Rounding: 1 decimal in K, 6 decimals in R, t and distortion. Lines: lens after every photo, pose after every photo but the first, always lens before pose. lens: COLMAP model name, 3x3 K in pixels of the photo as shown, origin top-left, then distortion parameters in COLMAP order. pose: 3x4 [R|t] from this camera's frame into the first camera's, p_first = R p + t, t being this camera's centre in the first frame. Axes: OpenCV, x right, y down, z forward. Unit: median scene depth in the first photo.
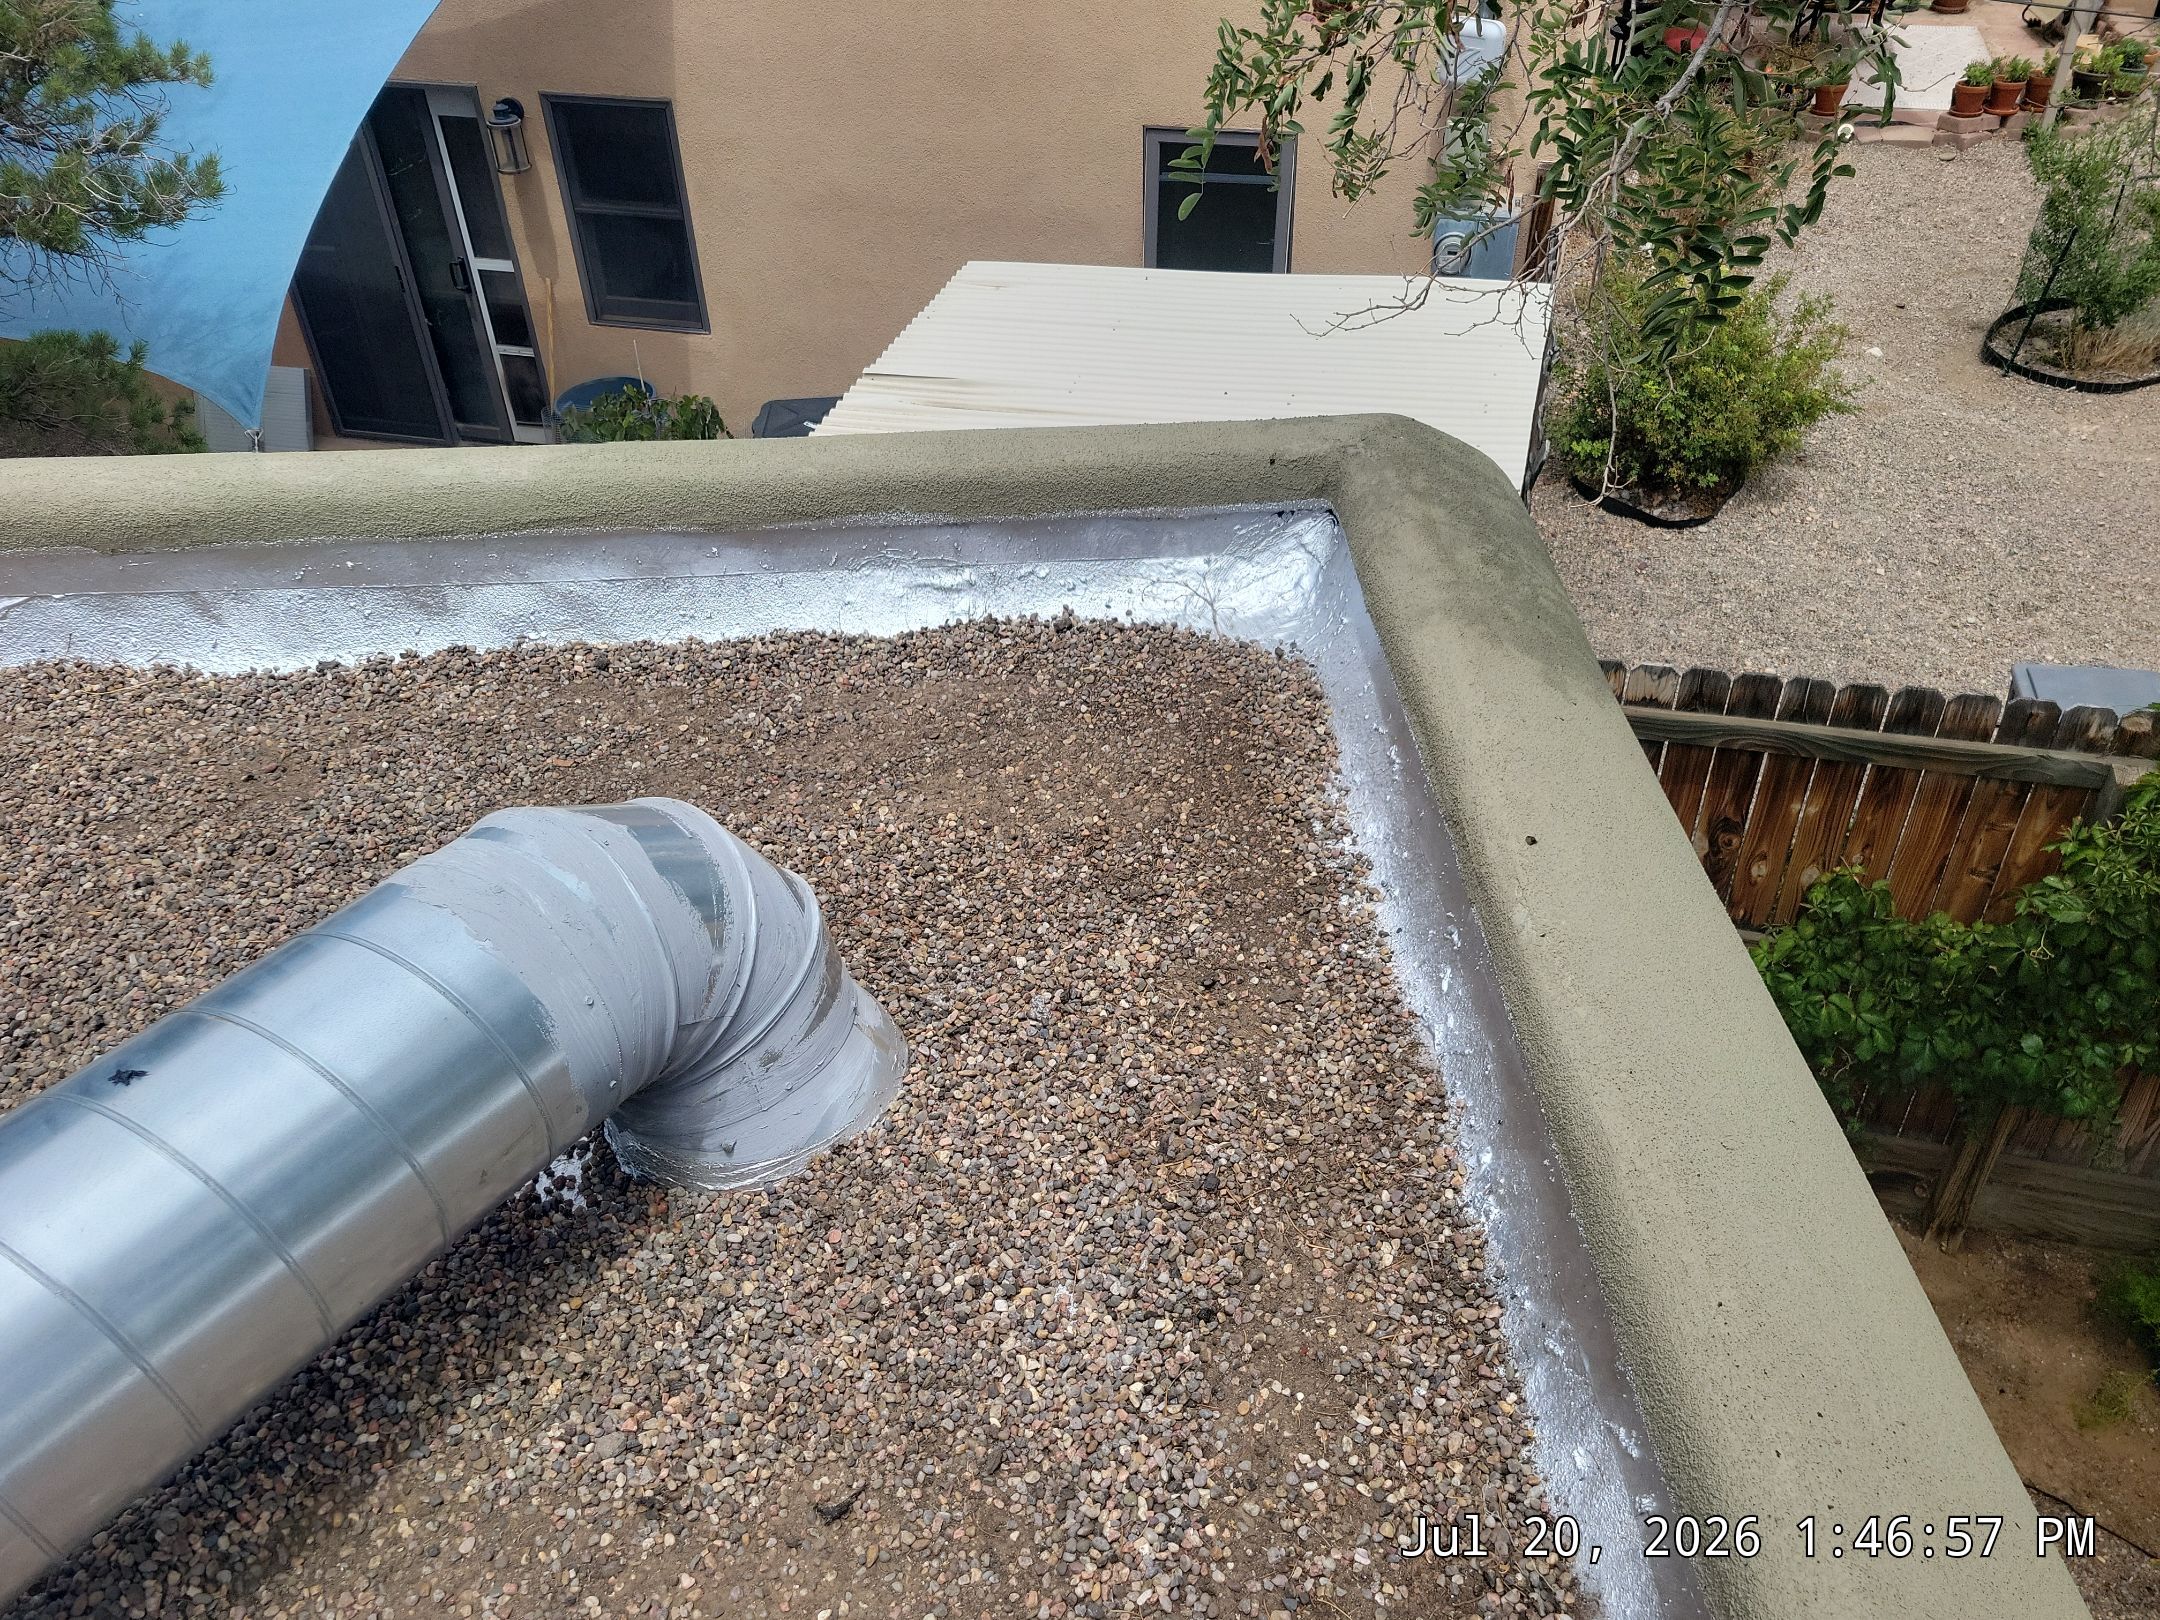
lens RADIAL K [[1620.0, 0, 1085.1], [0, 1620.0, 811.2], [0, 0, 1]] dist [0.059813, -0.044378]
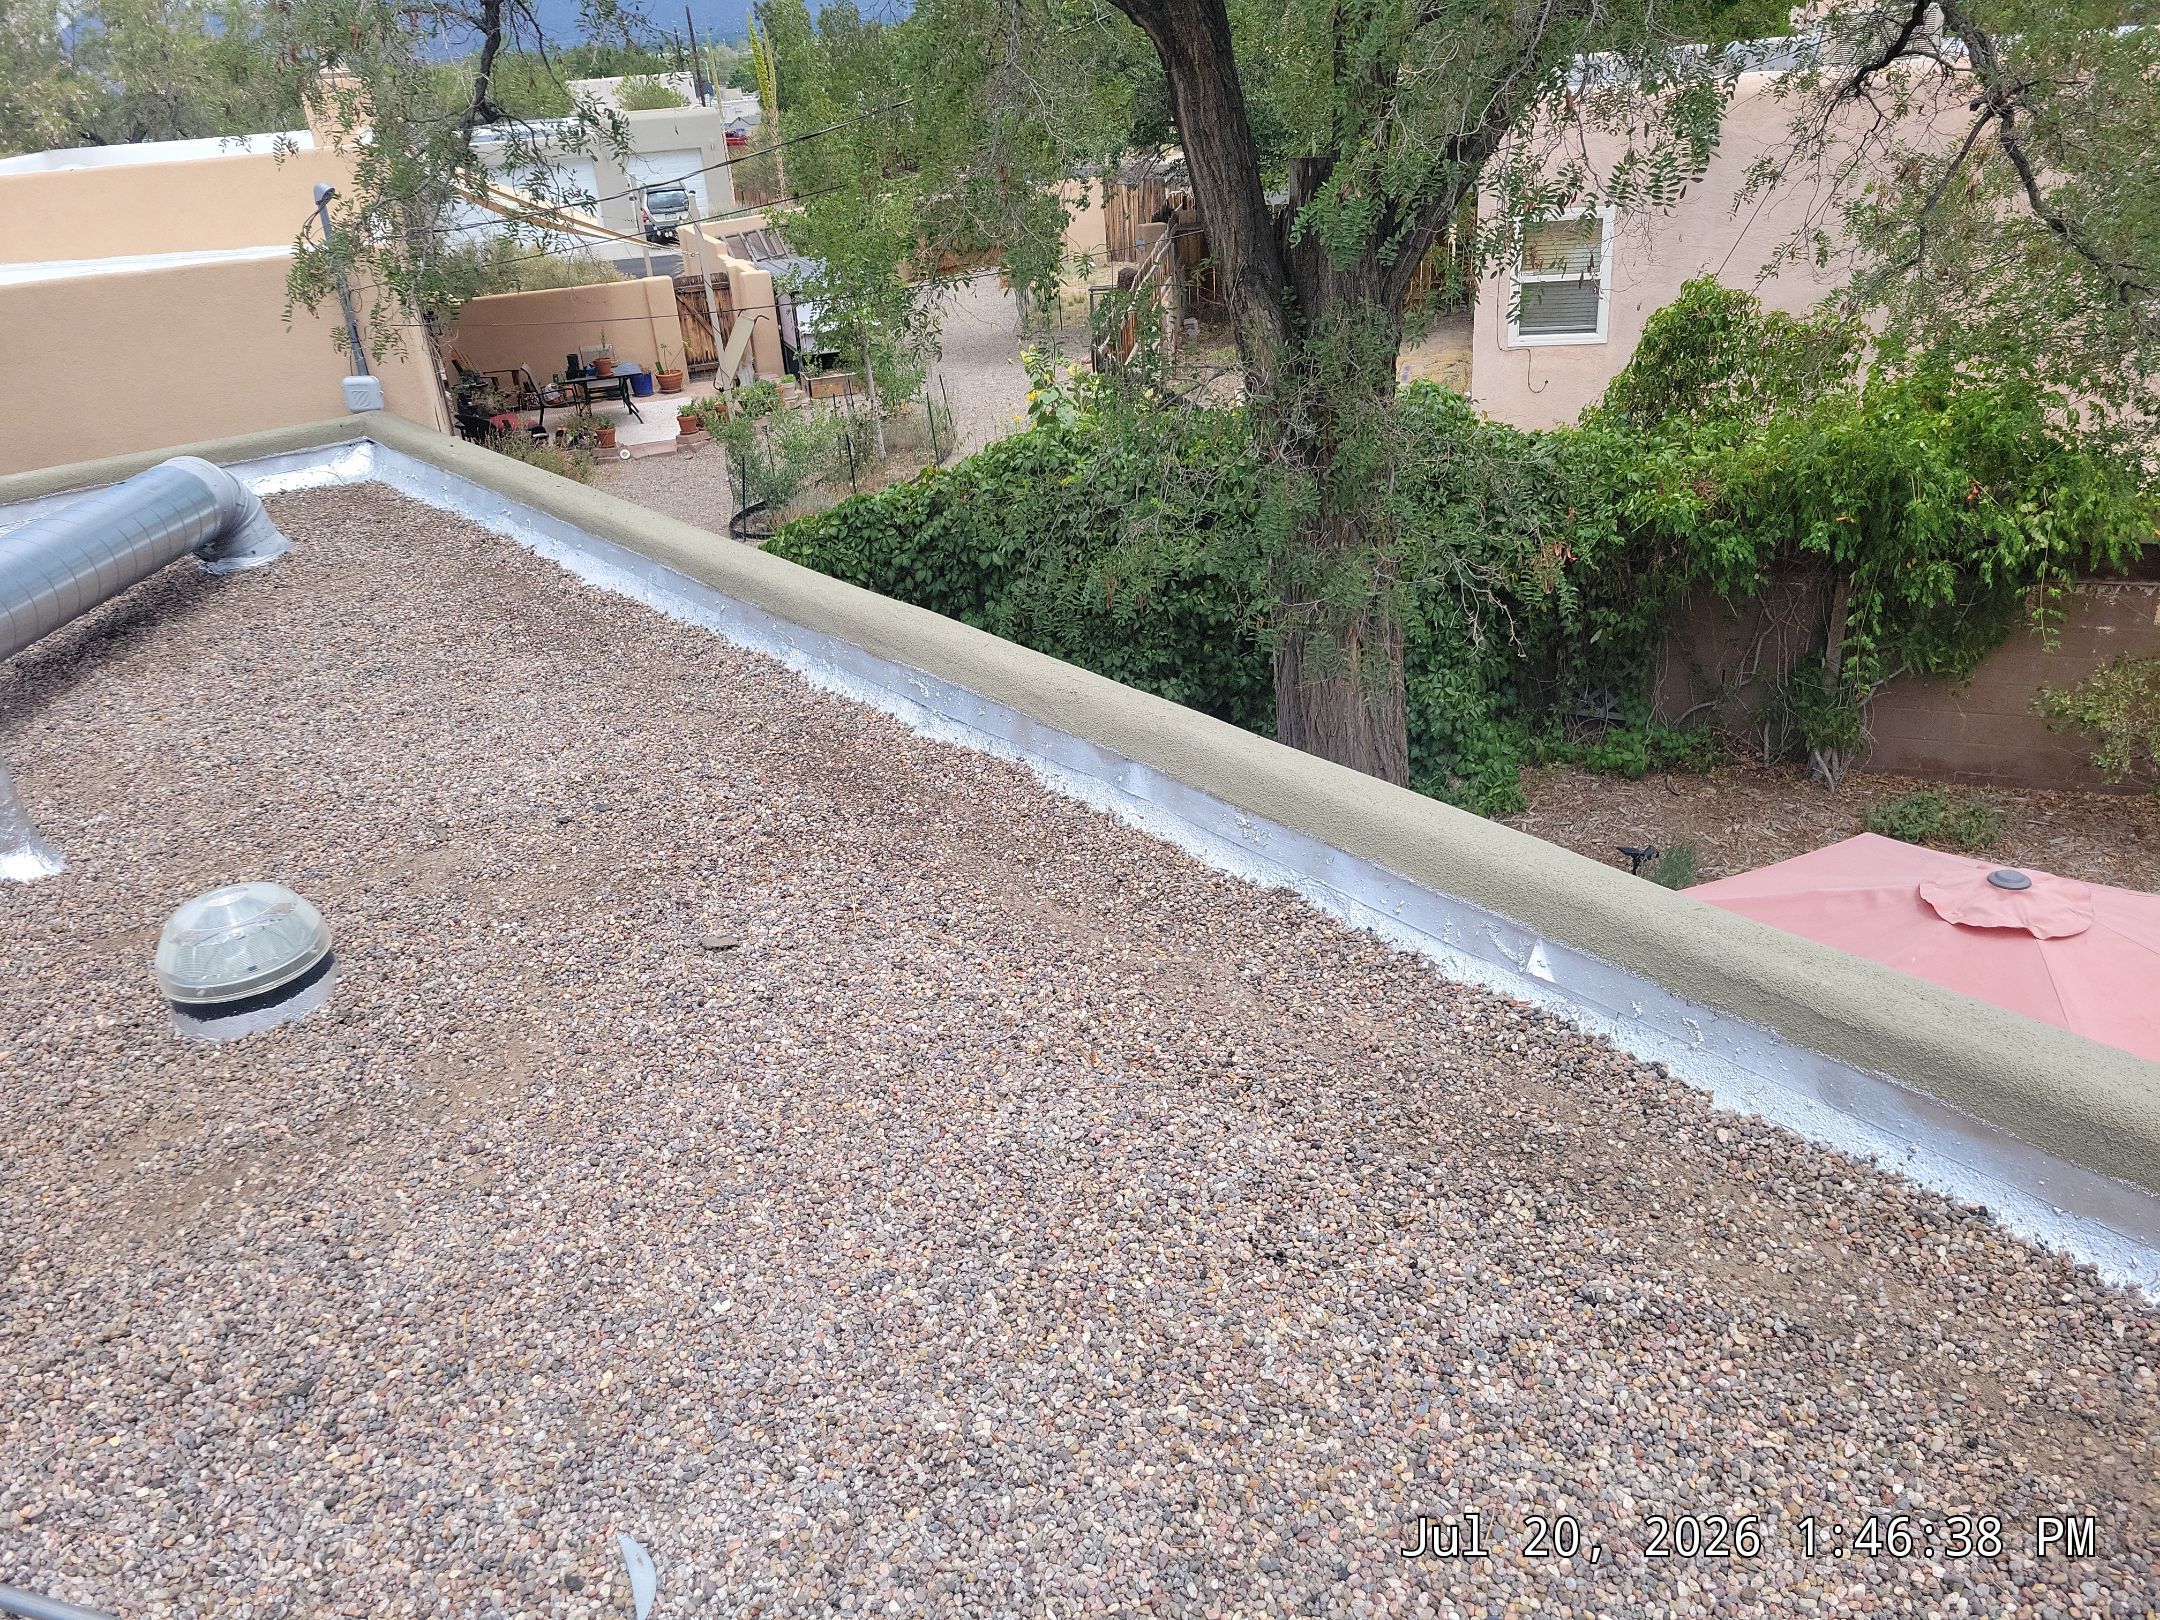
lens RADIAL K [[1620.0, 0, 1073.3], [0, 1620.0, 802.3], [0, 0, 1]] dist [0.059813, -0.044378]
pose [[0.798860, -0.279073, 0.532861, -0.168261], [0.411100, 0.899989, -0.144969, 0.387336], [-0.439112, 0.334869, 0.833692, -0.517131]]
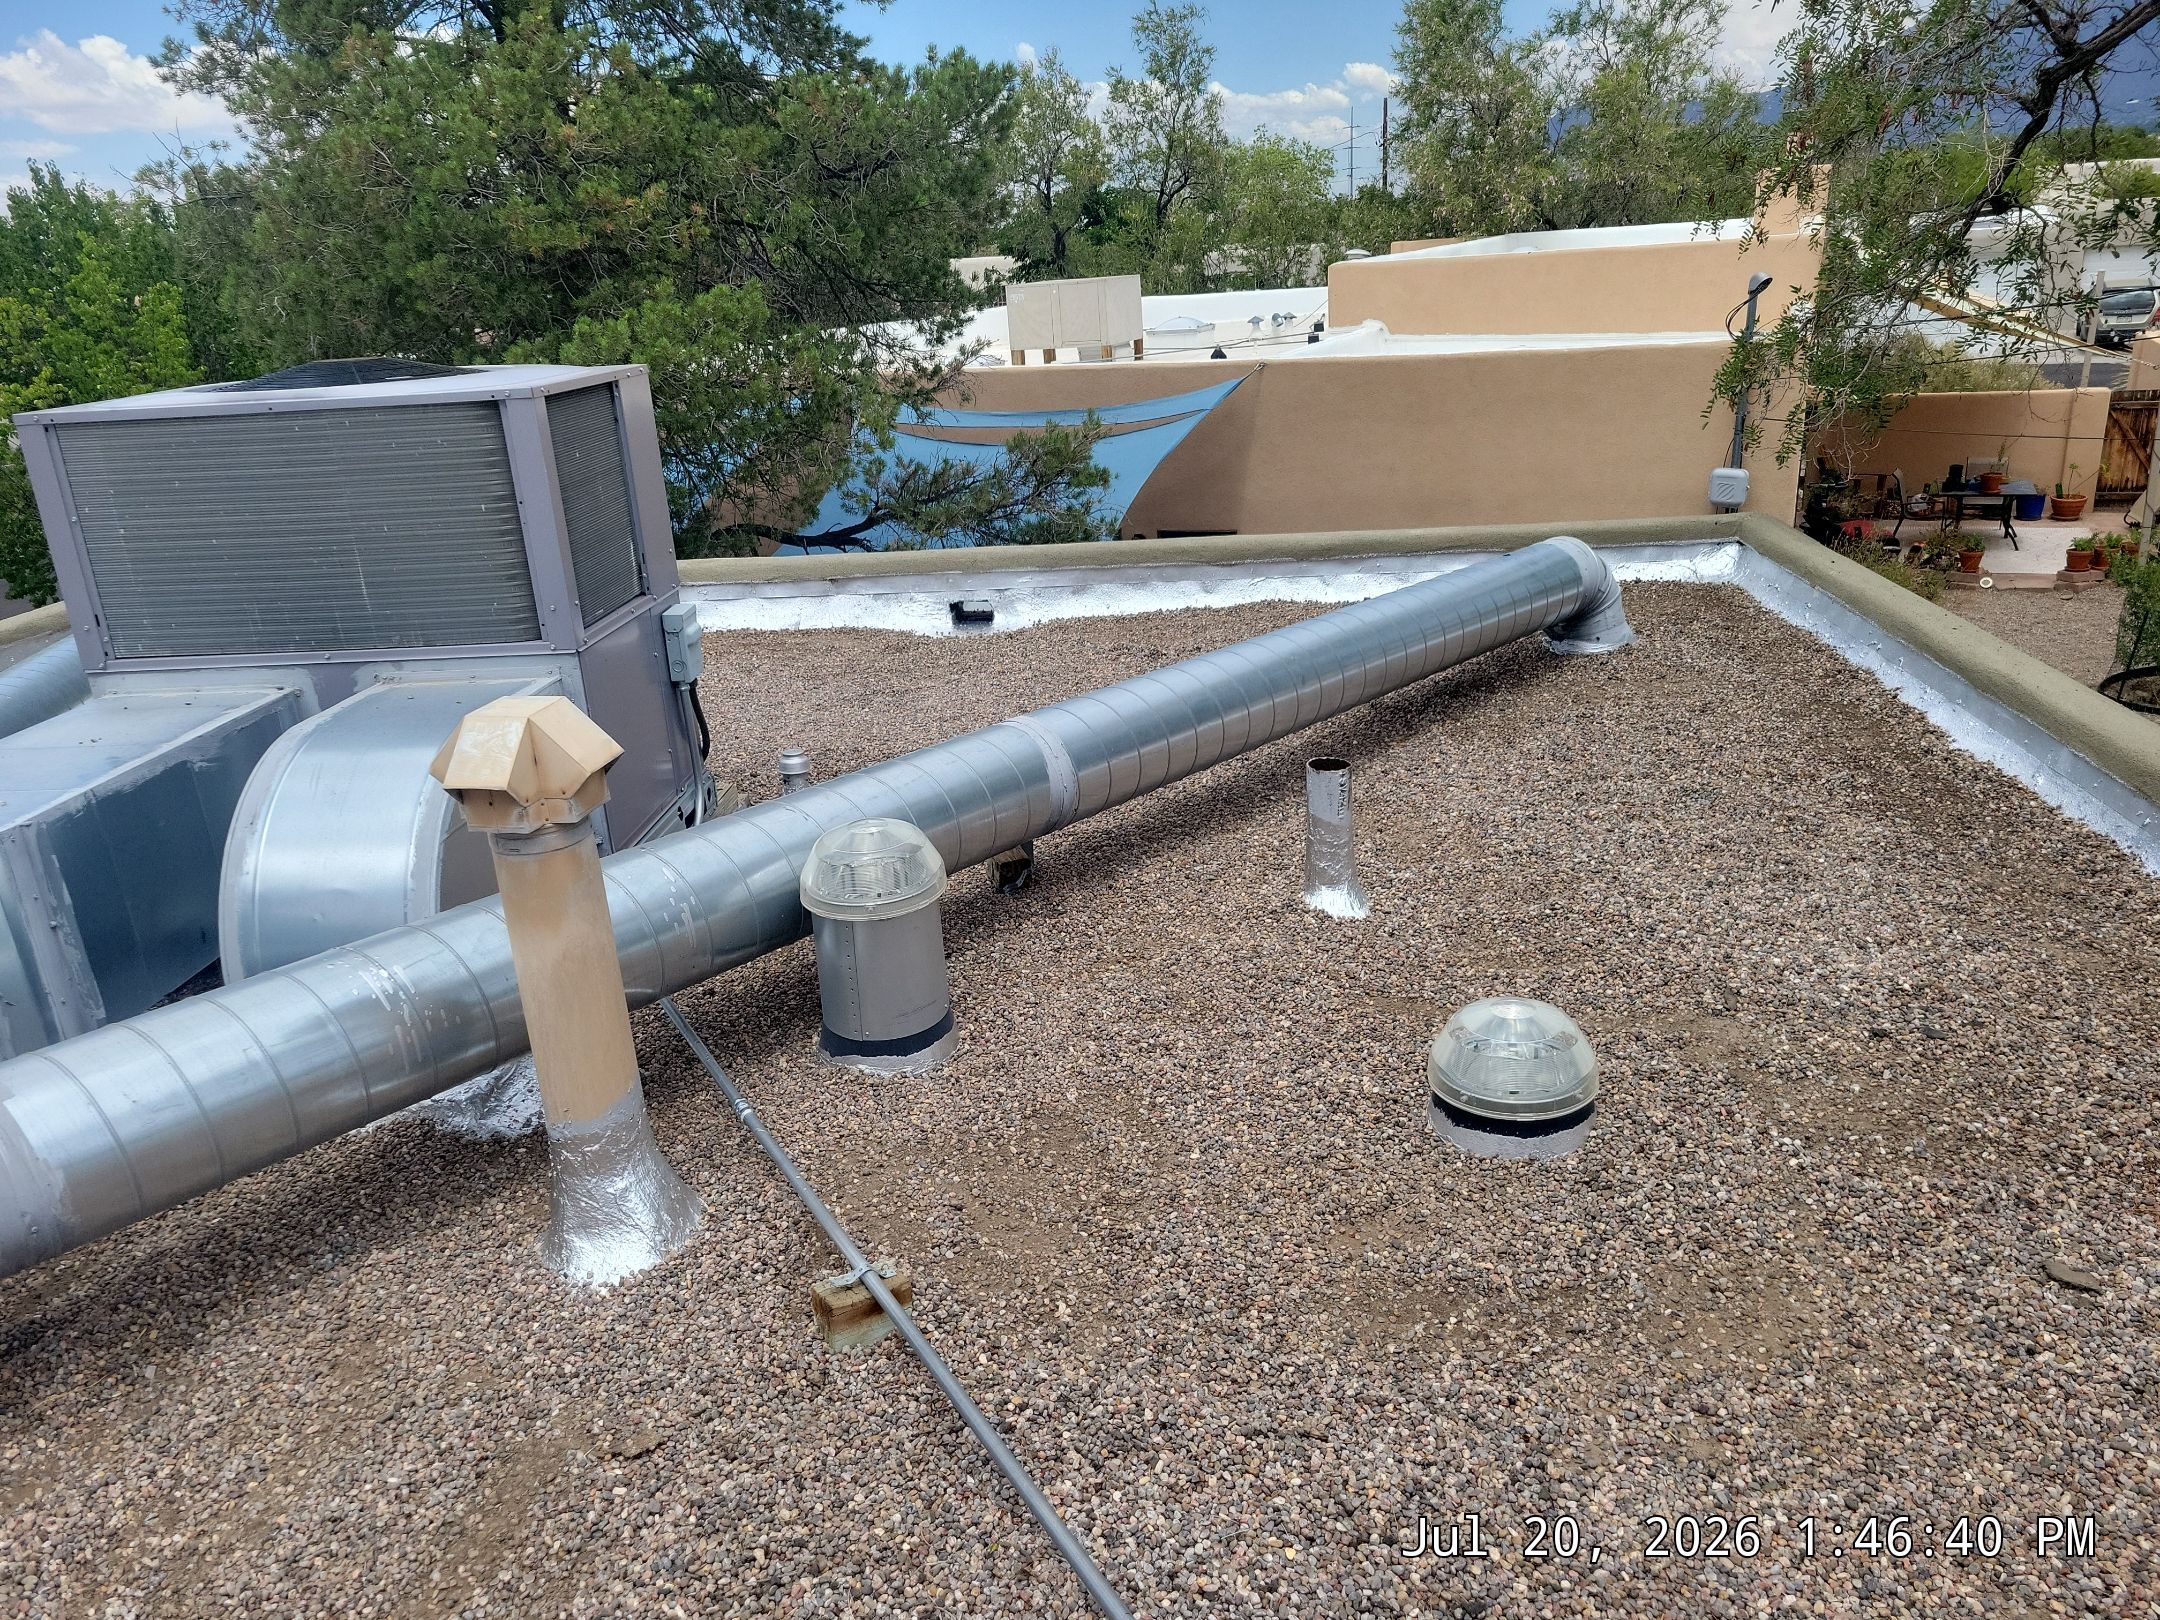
lens RADIAL K [[1673.1, 0, 1066.5], [0, 1673.1, 818.9], [0, 0, 1]] dist [0.058746, -0.032824]
pose [[0.992952, 0.010931, -0.118014, -0.183166], [-0.048560, 0.945846, -0.320964, 0.356621], [0.108114, 0.324433, 0.939710, -0.482553]]
